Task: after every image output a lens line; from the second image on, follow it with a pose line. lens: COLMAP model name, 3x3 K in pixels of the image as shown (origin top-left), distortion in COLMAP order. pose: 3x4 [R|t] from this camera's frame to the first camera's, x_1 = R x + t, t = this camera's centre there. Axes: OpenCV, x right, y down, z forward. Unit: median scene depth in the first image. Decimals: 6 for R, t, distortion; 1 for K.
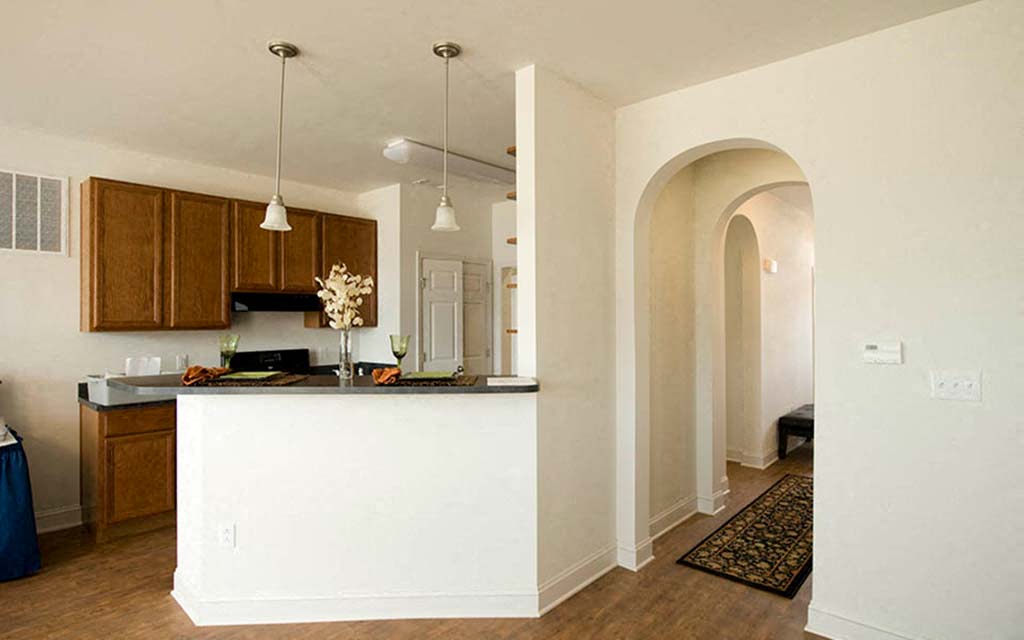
lens RADIAL K [[528.4, 0, 512.0], [0, 528.4, 320.0], [0, 0, 1]] dist [0.002947, 0.000630]
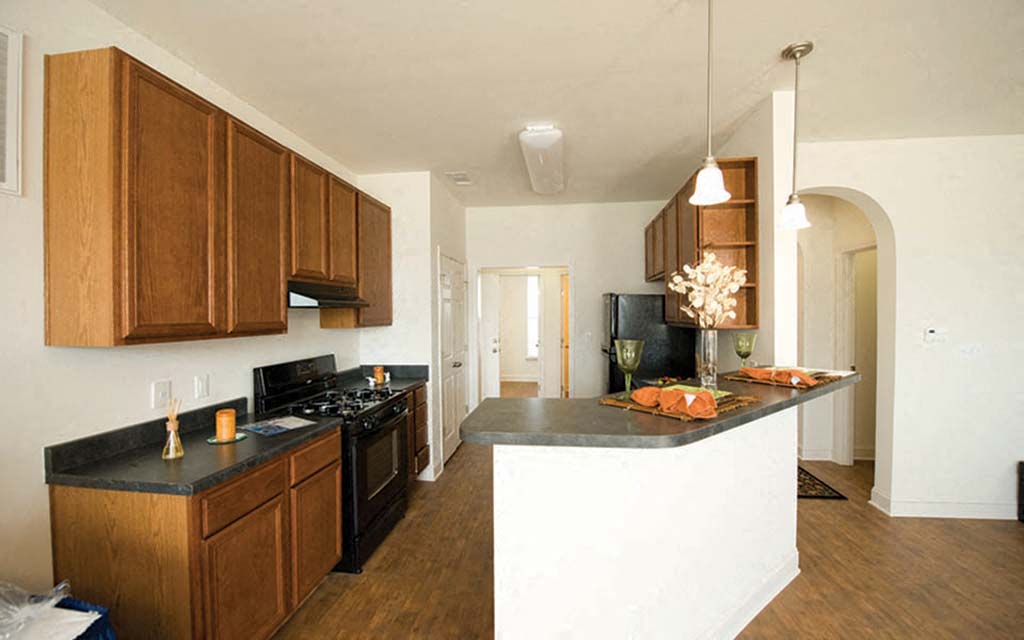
lens RADIAL K [[400.8, 0, 512.0], [0, 400.8, 320.0], [0, 0, 1]] dist [-0.028094, -0.000070]
pose [[0.830548, -0.010117, 0.556855, -0.614027], [0.004133, 0.999919, 0.012002, -0.004962], [-0.556932, -0.007667, 0.830523, 0.416265]]
